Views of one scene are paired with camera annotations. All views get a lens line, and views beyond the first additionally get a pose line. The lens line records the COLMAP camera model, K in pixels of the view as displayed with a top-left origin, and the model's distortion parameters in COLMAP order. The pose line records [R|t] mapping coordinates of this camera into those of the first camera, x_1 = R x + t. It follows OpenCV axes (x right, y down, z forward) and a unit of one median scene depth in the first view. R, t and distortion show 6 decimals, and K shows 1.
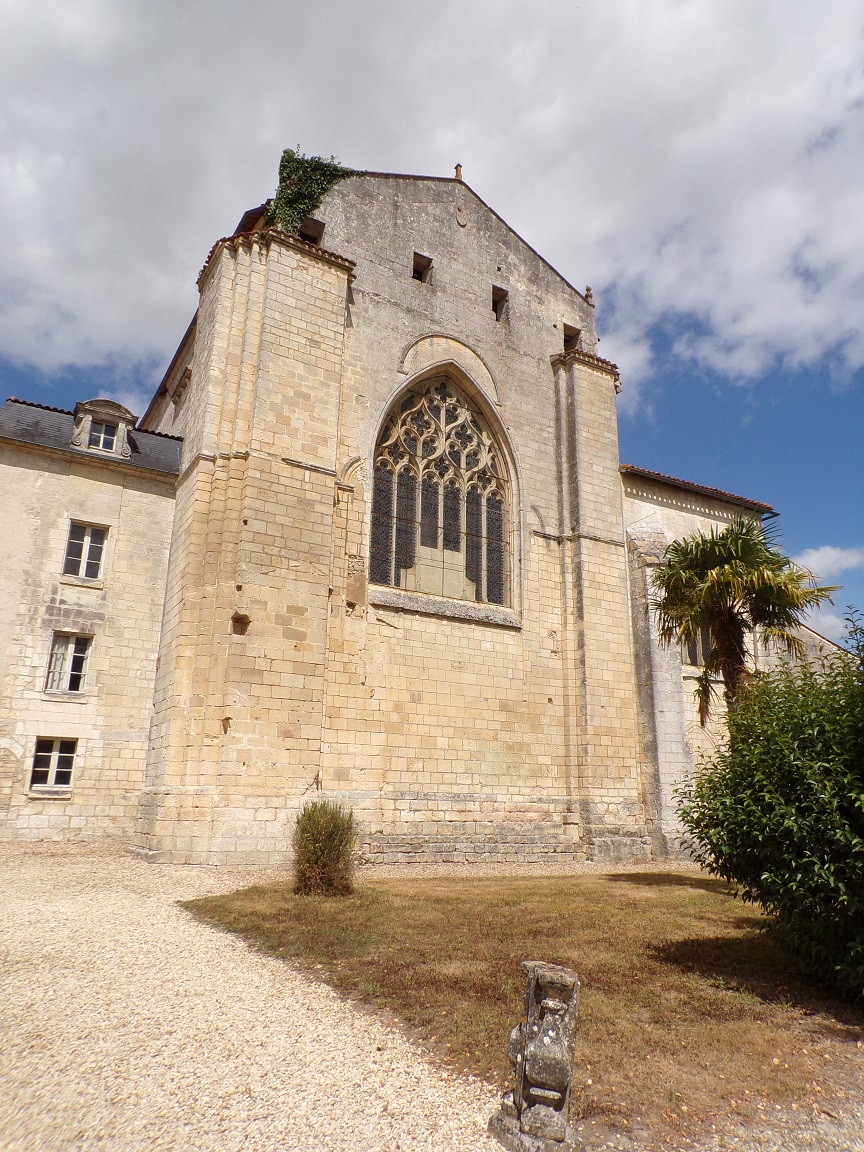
lens RADIAL K [[820.0, 0, 432.4], [0, 820.0, 578.1], [0, 0, 1]] dist [0.003067, 0.000080]
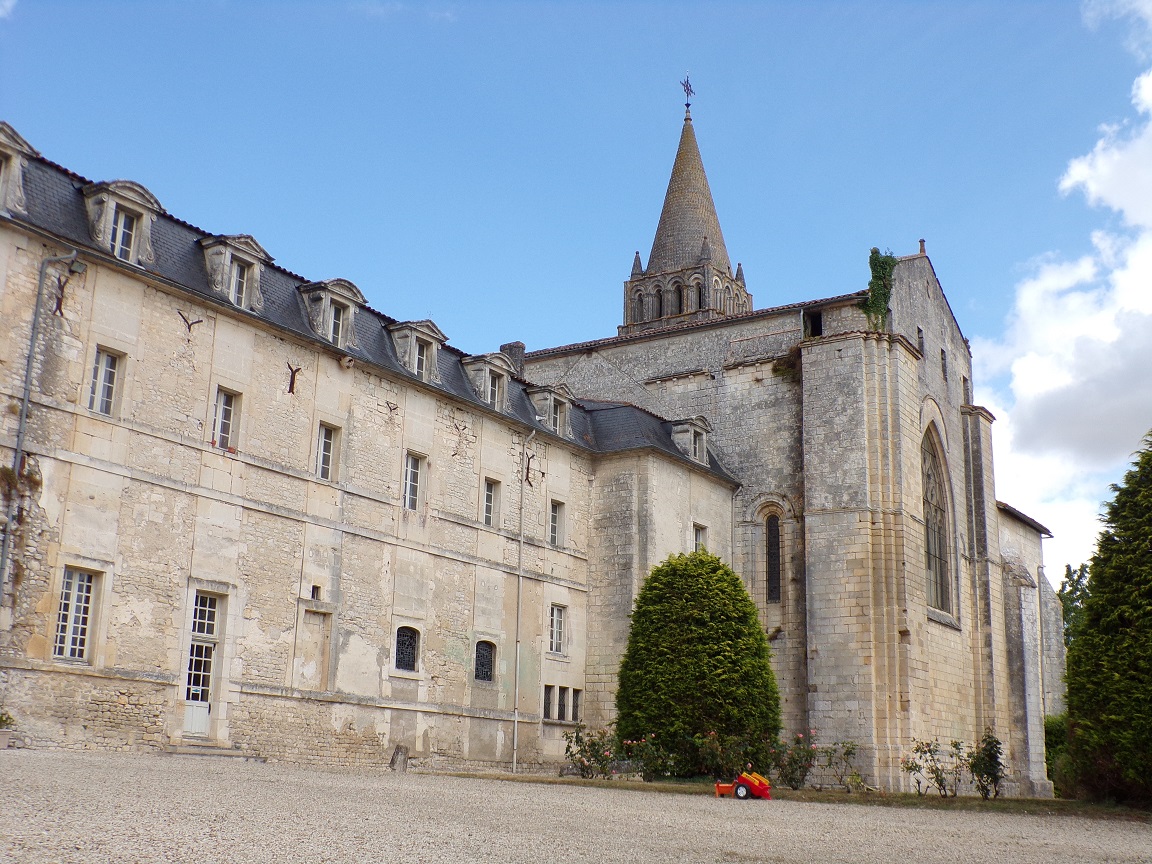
lens RADIAL K [[1325.0, 0, 575.9], [0, 1325.0, 431.4], [0, 0, 1]] dist [-0.014836, 0.000000]
pose [[0.897335, 0.123194, 0.423808, -1.405212], [-0.145800, 0.989087, 0.021193, -0.214090], [-0.416572, -0.080808, 0.905504, -0.676857]]
